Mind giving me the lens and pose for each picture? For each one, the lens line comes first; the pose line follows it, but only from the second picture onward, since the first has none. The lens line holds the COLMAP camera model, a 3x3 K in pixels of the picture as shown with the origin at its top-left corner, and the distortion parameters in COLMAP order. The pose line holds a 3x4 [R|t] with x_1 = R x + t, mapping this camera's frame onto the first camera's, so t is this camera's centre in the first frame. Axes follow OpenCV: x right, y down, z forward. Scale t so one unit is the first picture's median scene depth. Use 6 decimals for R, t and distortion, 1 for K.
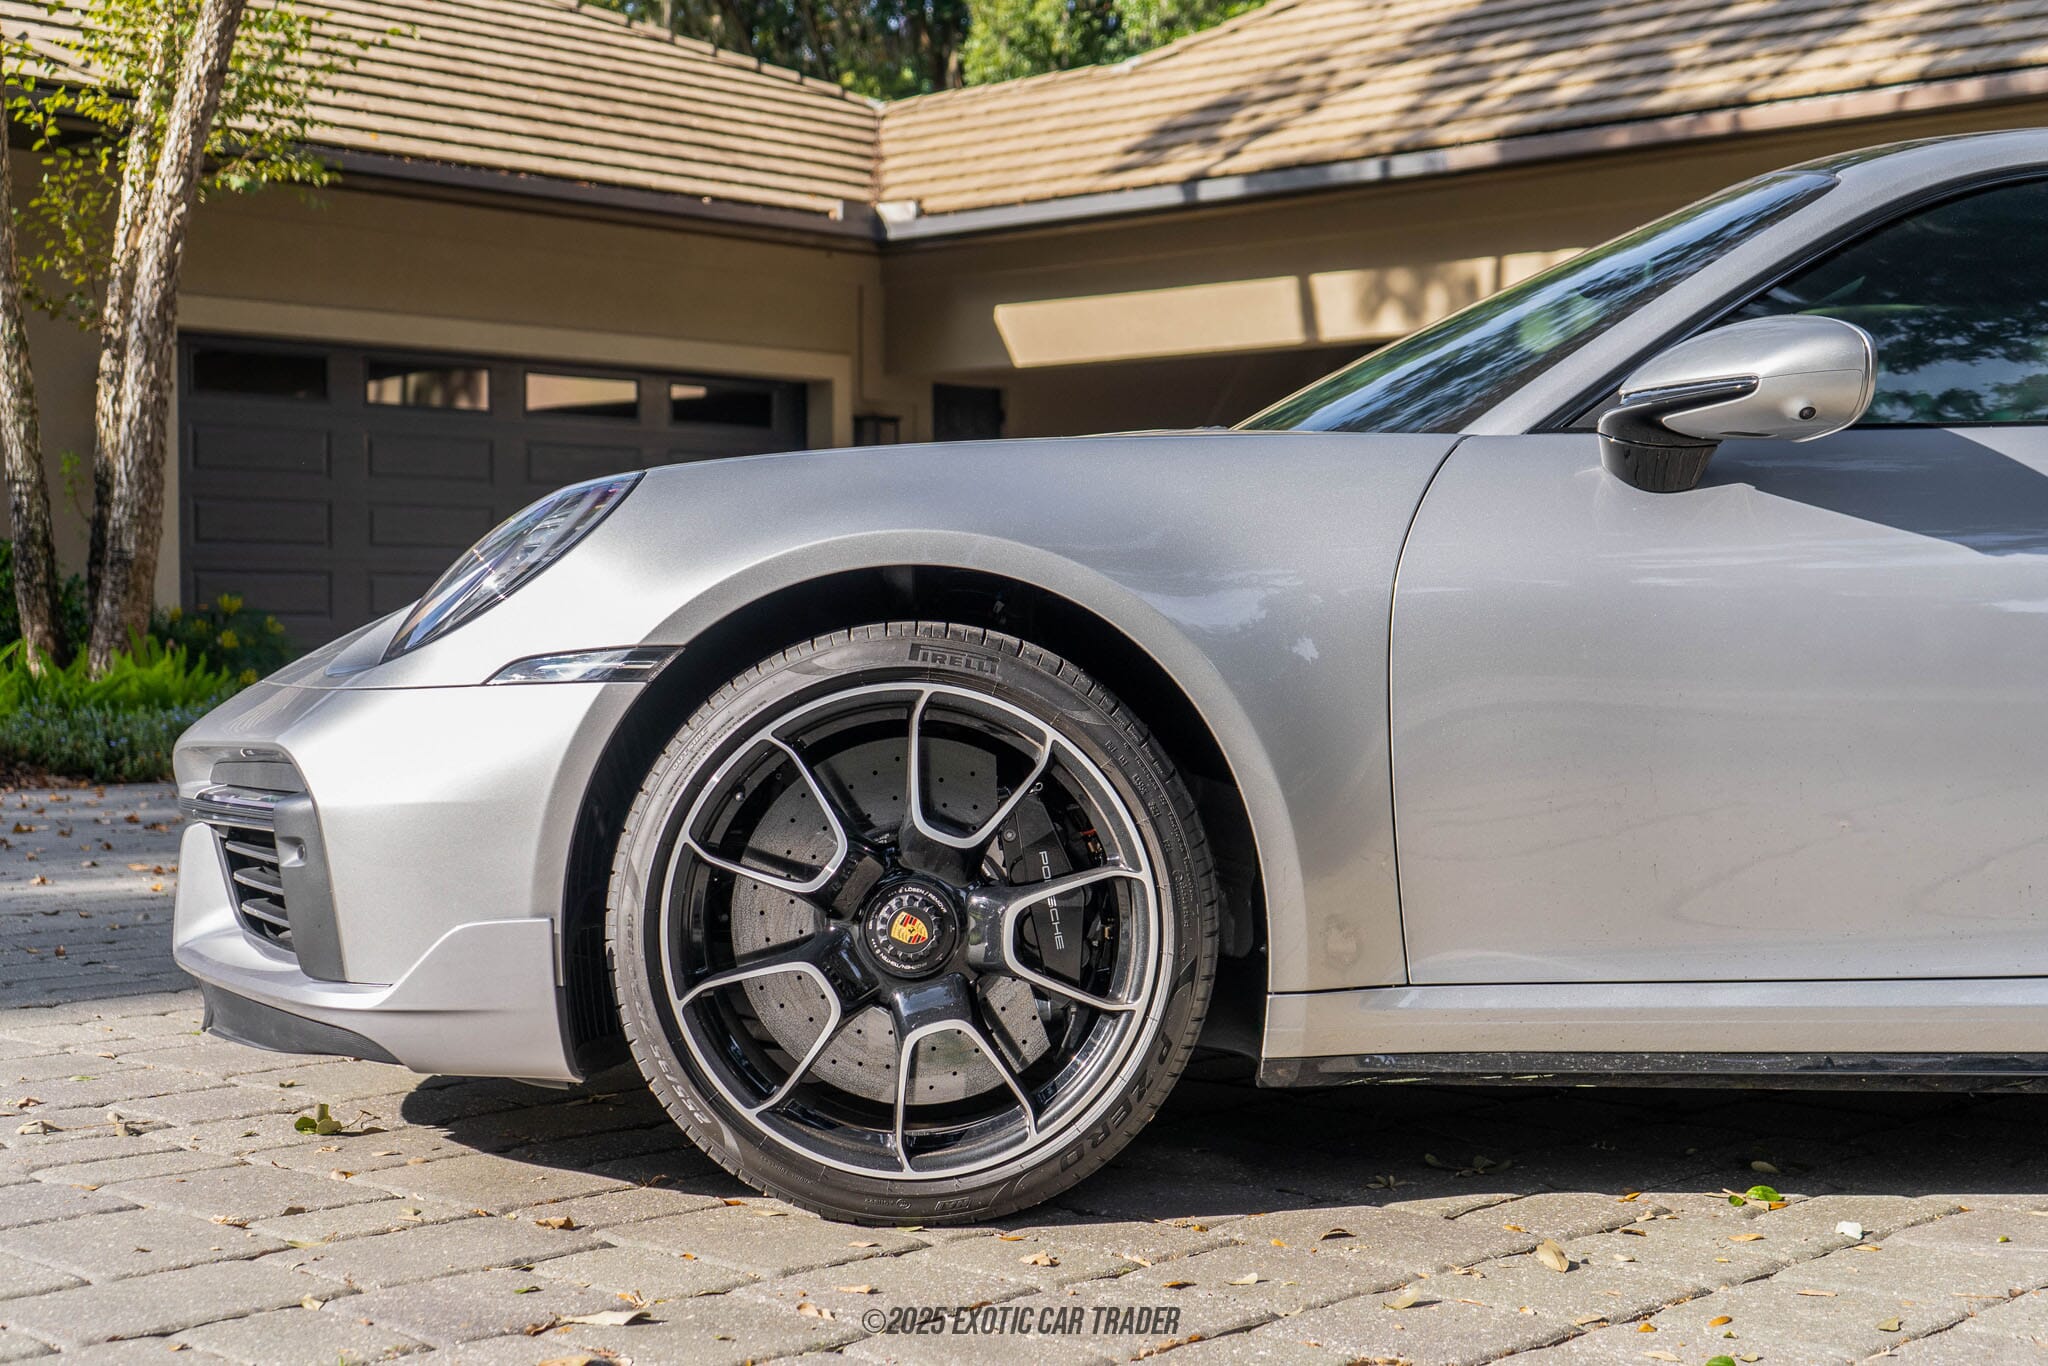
lens RADIAL K [[2879.1, 0, 1023.5], [0, 2879.1, 790.3], [0, 0, 1]] dist [0.035830, -0.052955]
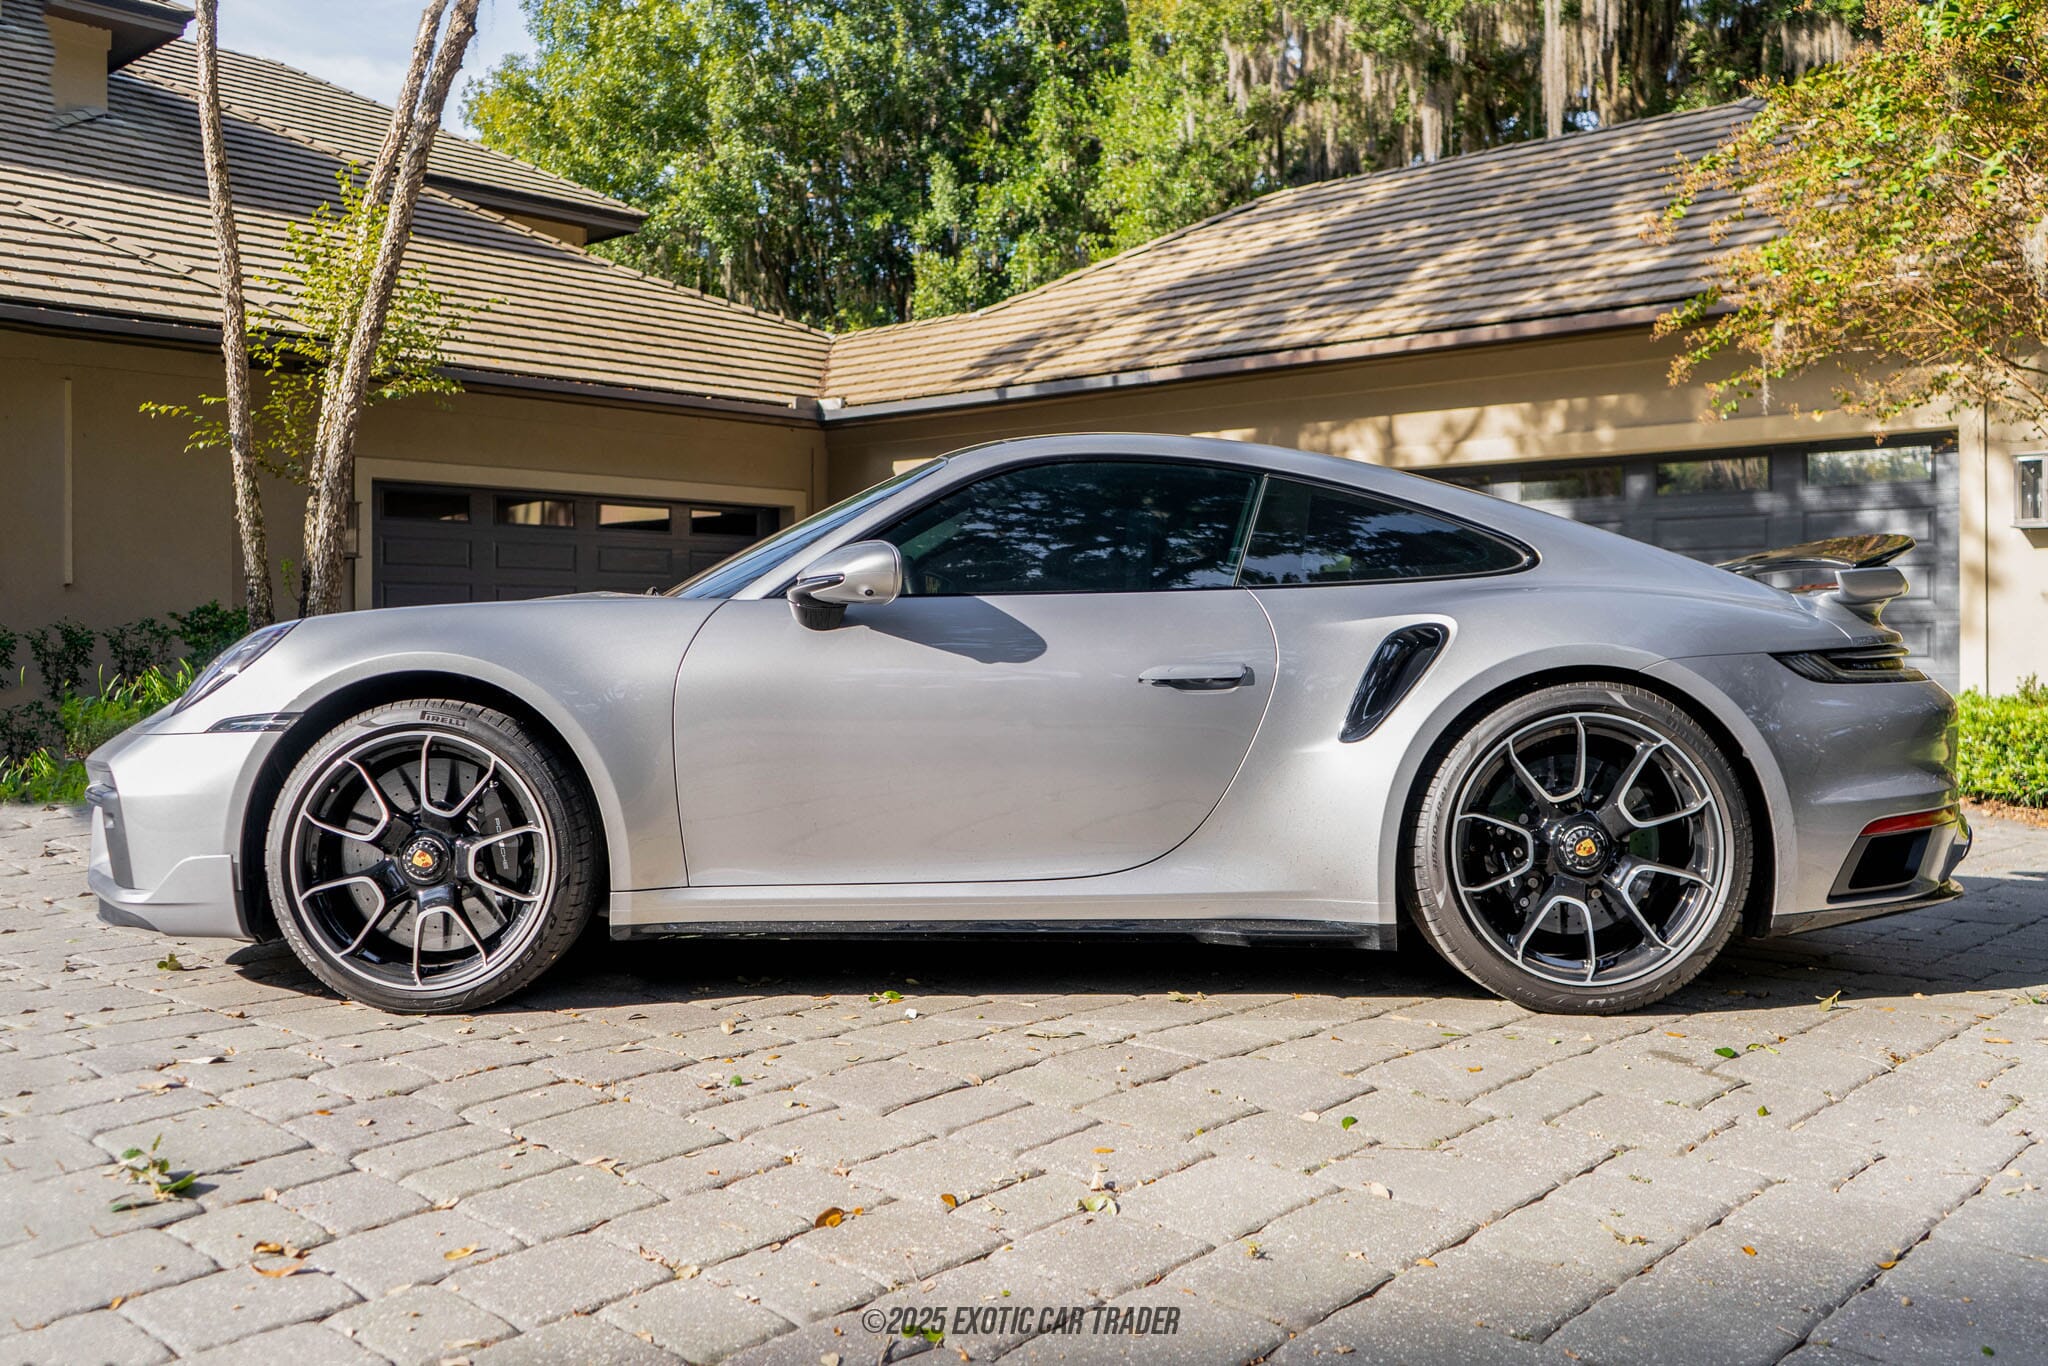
lens RADIAL K [[1877.6, 0, 1085.4], [0, 1877.6, 680.6], [0, 0, 1]] dist [-0.011547, 0.003207]
pose [[0.999680, -0.003370, 0.025089, 0.090026], [0.004330, 0.999257, -0.038297, -0.005105], [-0.024942, 0.038393, 0.998951, -0.064110]]
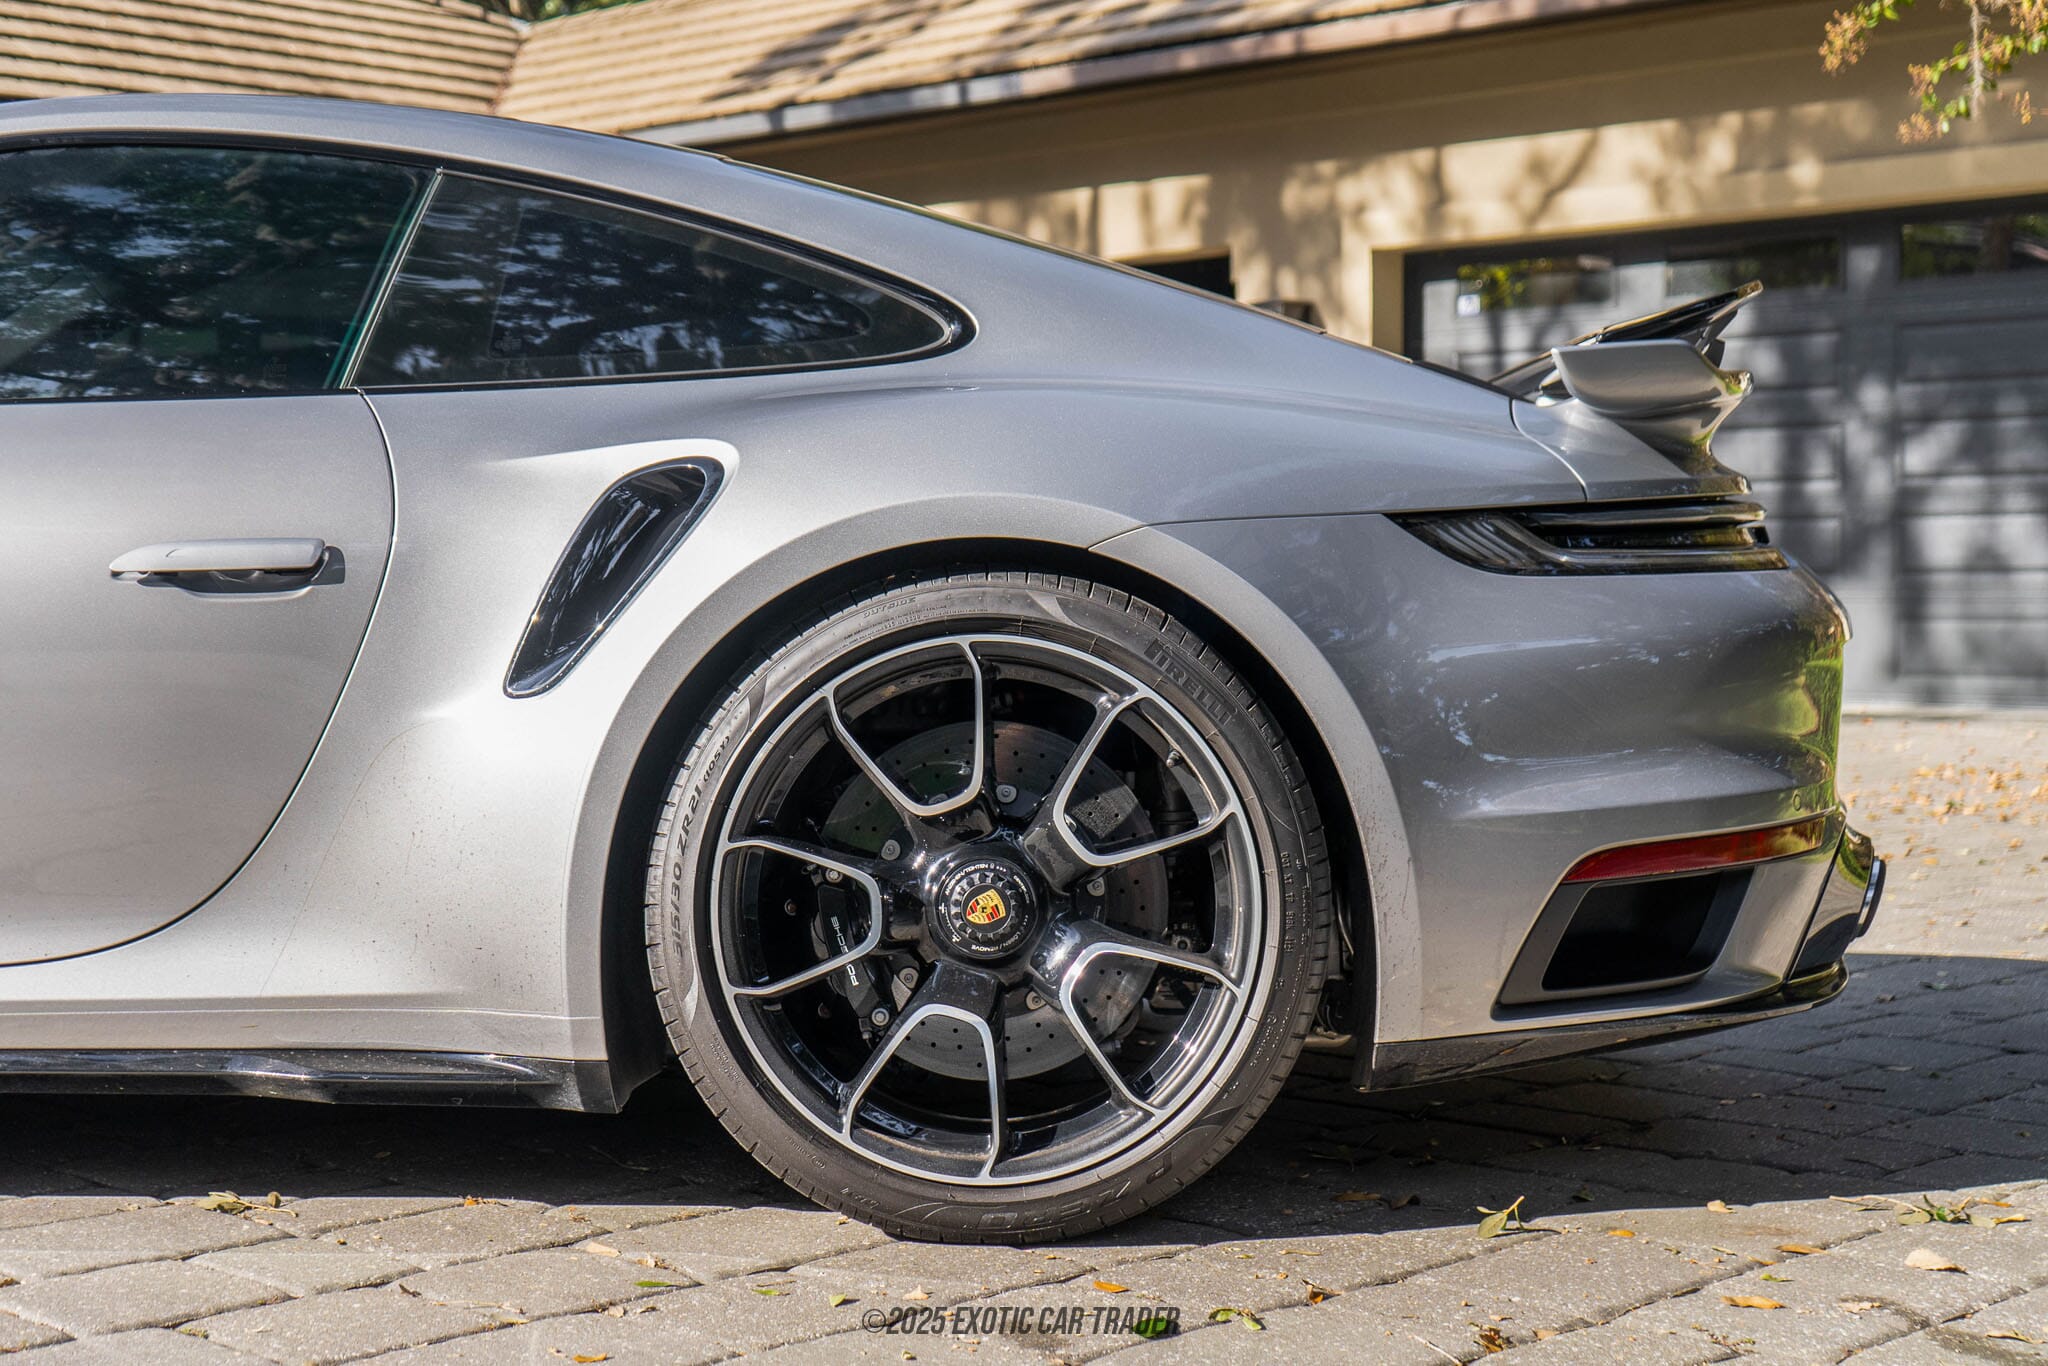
lens RADIAL K [[3162.7, 0, 1024.0], [0, 3162.7, 683.0], [0, 0, 1]] dist [0.029172, 0.073439]
pose [[0.999736, -0.006818, -0.021930, 0.183796], [0.006299, 0.999701, -0.023637, -0.001461], [0.022085, 0.023493, 0.999480, -0.017596]]
